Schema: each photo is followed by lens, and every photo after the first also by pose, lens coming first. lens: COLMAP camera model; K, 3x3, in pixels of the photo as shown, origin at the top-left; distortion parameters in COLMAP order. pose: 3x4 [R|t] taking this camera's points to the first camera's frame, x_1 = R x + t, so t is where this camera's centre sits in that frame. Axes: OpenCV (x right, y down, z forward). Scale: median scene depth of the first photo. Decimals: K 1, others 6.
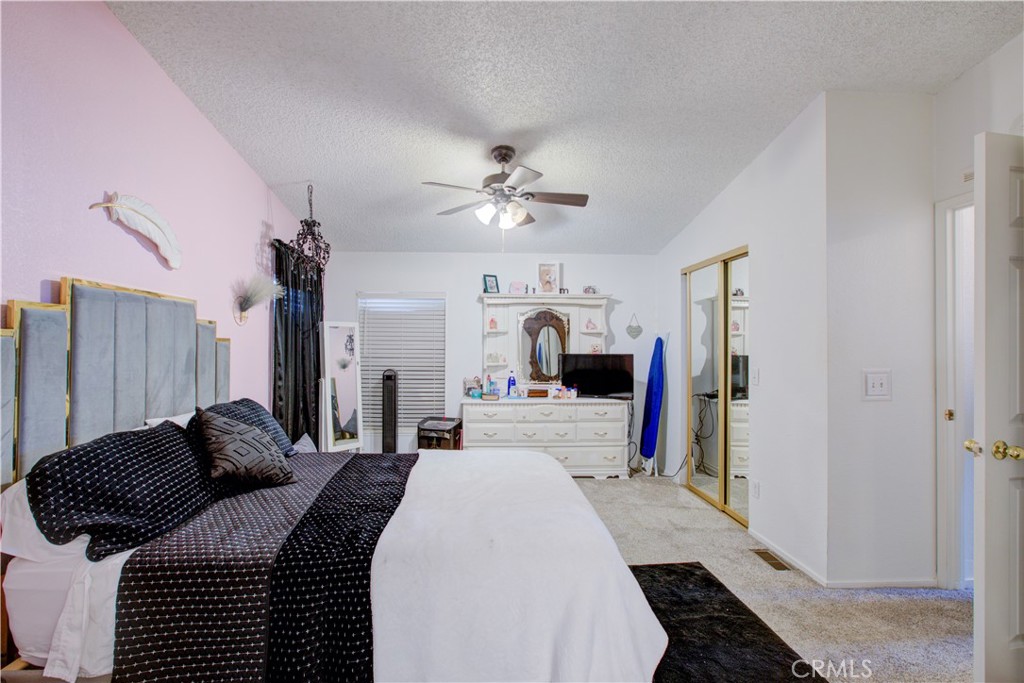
lens RADIAL K [[462.6, 0, 512.0], [0, 462.6, 341.5], [0, 0, 1]] dist [-0.015790, 0.007241]
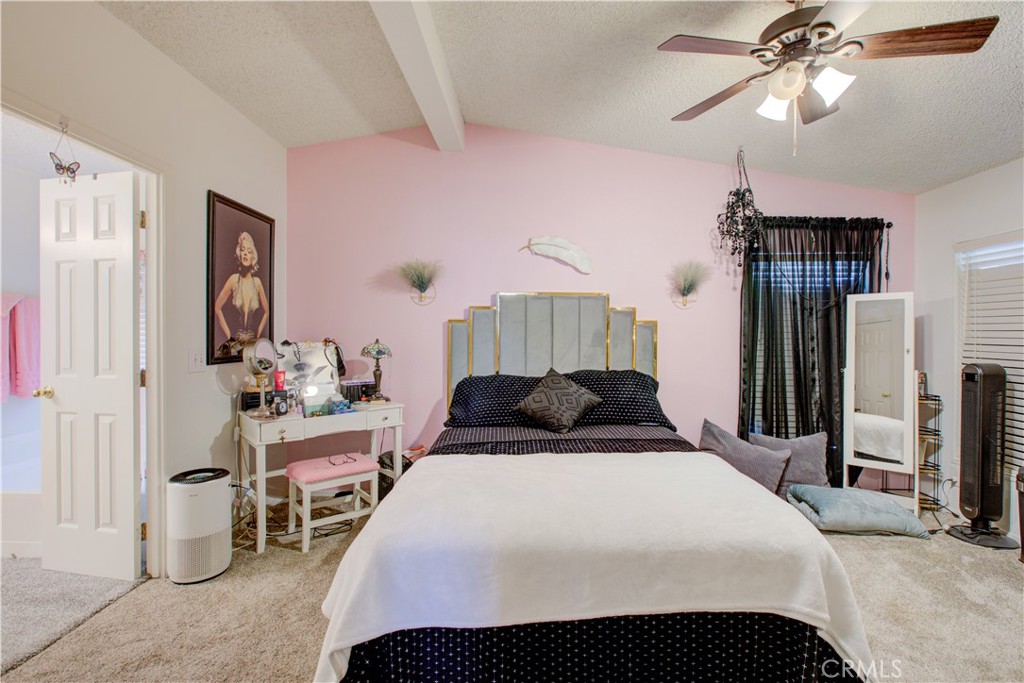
lens RADIAL K [[462.6, 0, 512.0], [0, 462.6, 341.5], [0, 0, 1]] dist [-0.015790, 0.007241]
pose [[-0.060122, 0.009041, -0.998150, 0.622896], [0.012130, 0.999892, 0.008326, 0.032999], [0.998117, -0.011607, -0.060225, 0.735373]]
